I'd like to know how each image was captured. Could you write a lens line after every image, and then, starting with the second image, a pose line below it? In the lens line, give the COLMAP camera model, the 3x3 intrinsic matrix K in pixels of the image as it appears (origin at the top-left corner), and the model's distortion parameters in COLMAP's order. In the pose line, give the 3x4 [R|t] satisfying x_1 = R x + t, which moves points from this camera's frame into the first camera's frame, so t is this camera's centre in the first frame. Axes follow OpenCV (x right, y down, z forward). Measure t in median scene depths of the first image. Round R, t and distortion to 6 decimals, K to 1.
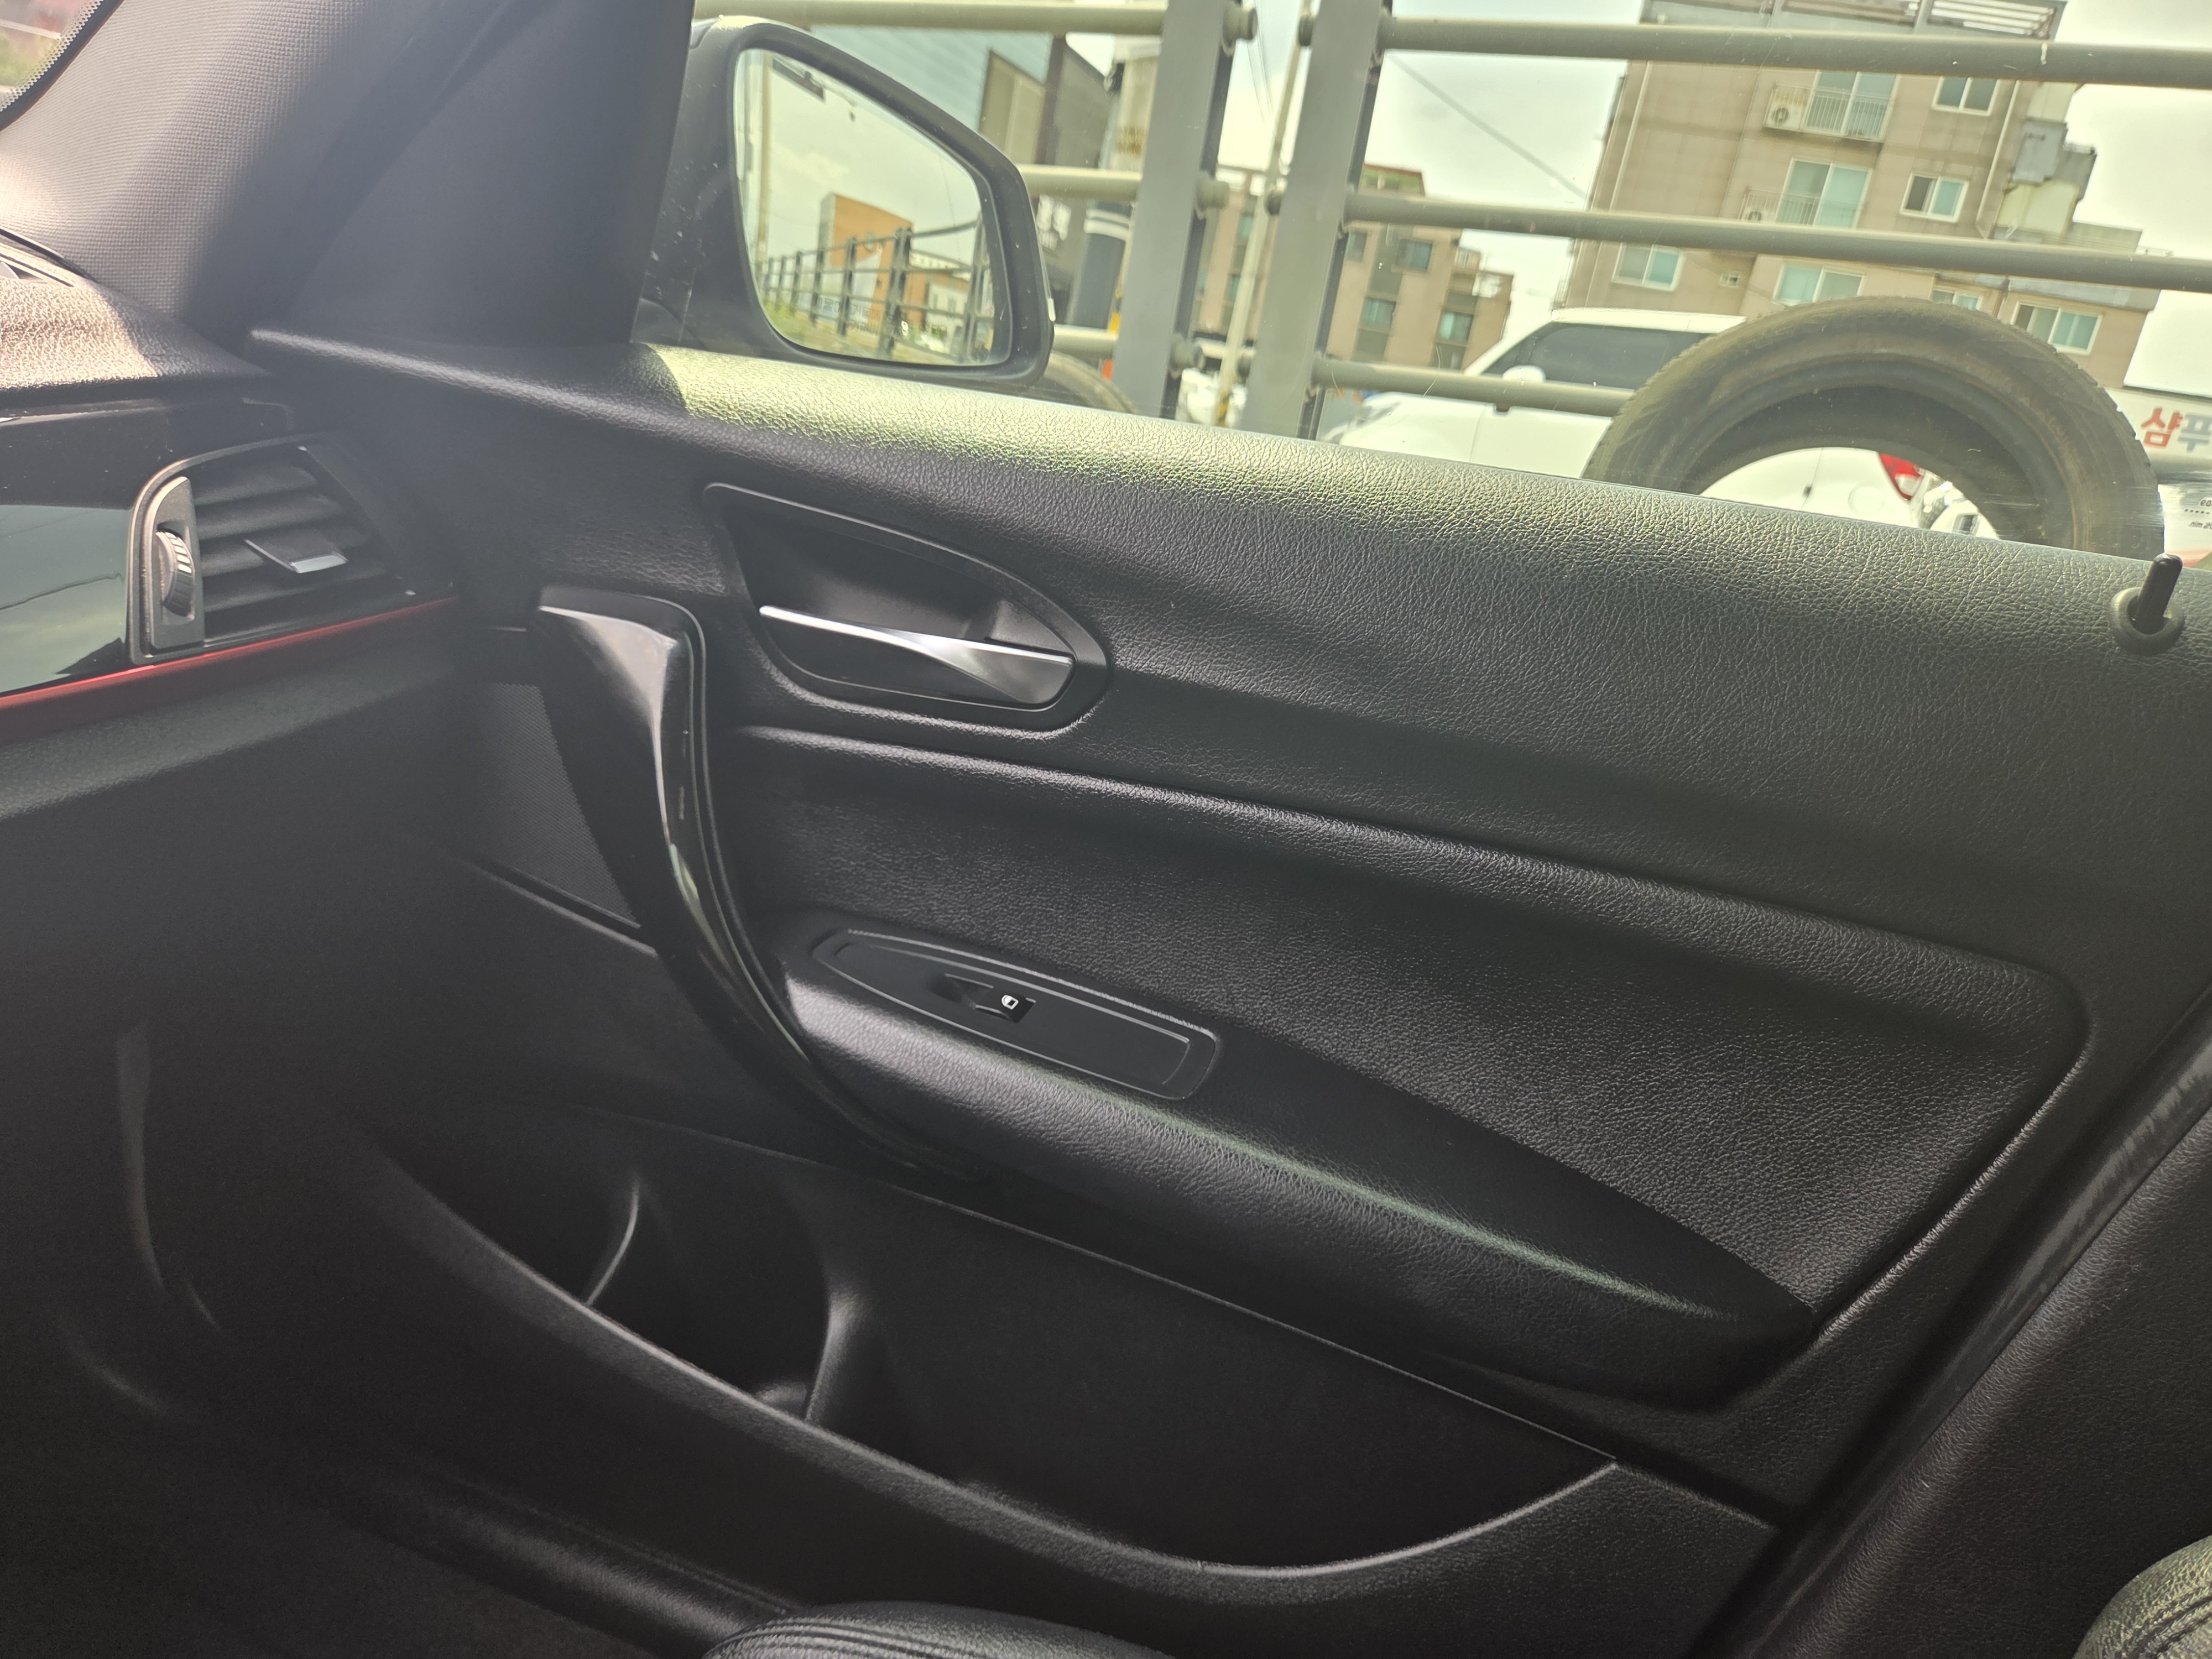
lens RADIAL K [[1521.3, 0, 1098.5], [0, 1521.3, 854.6], [0, 0, 1]] dist [0.030766, -0.034630]
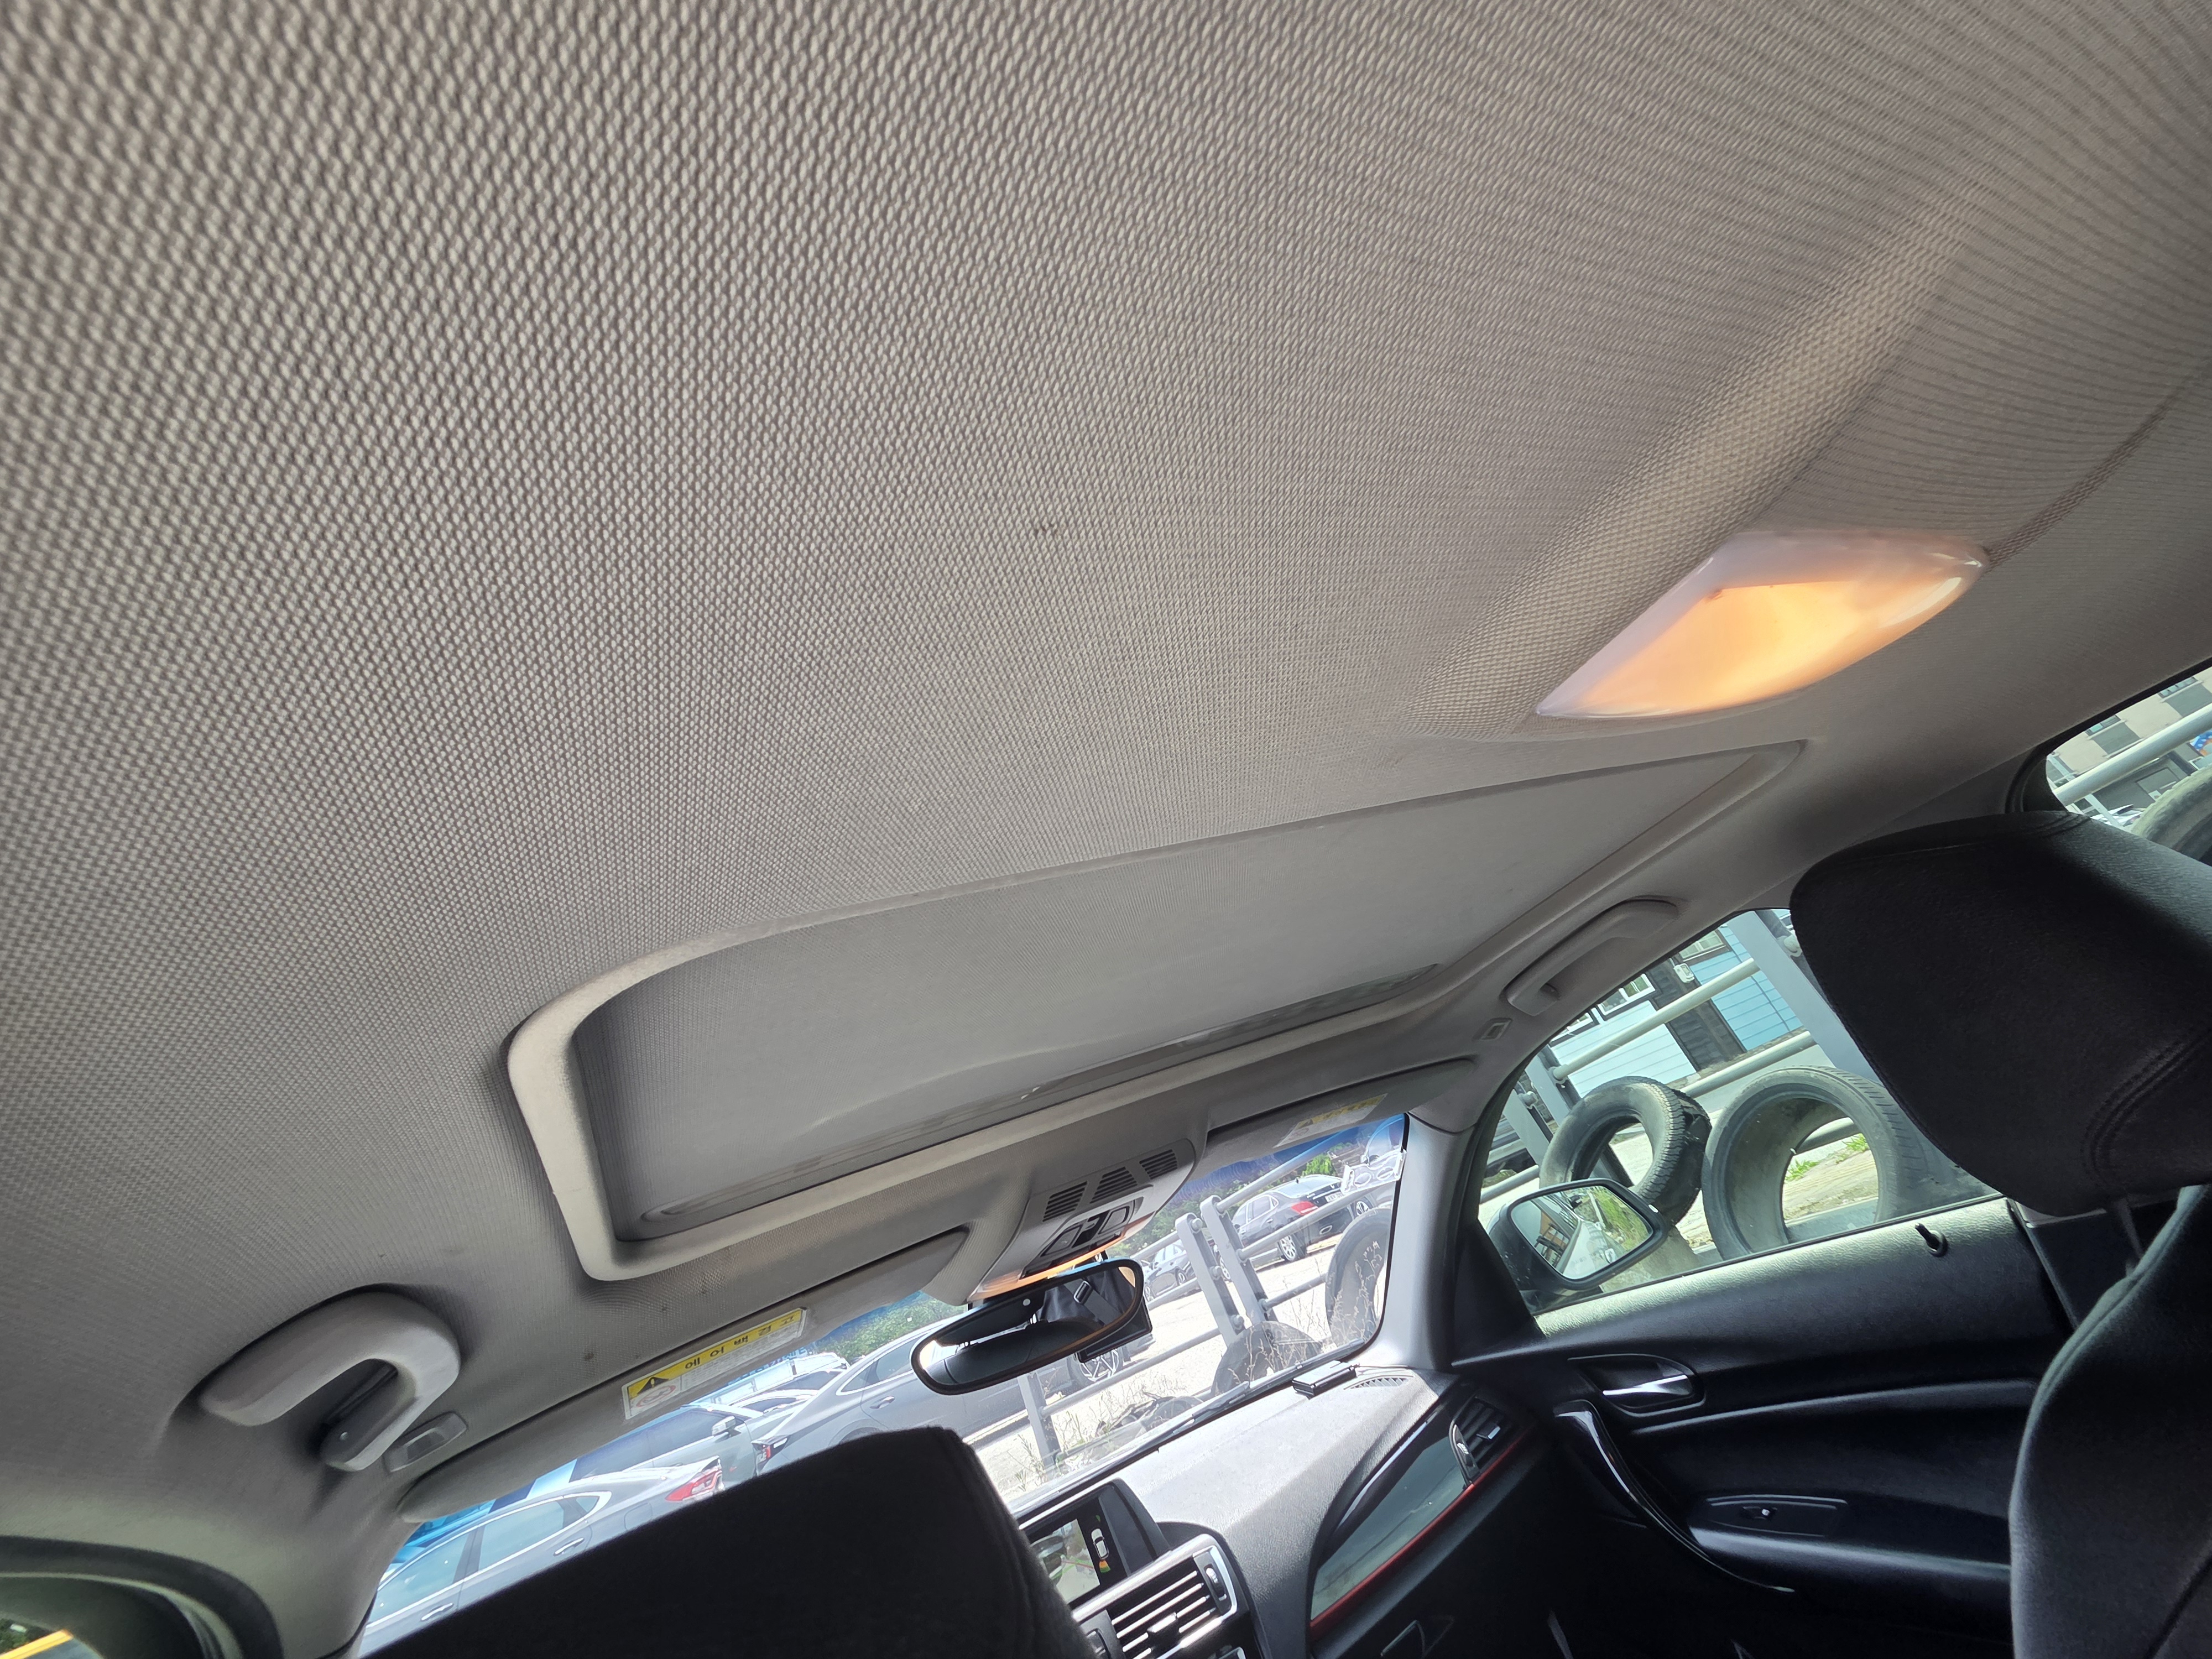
lens RADIAL K [[903.7, 0, 1112.3], [0, 903.7, 821.3], [0, 0, 1]] dist [0.002787, -0.000389]
pose [[0.528902, -0.700362, -0.479328, 1.049189], [0.253664, 0.669429, -0.698226, 0.110661], [0.809887, 0.247705, 0.531719, -1.235881]]
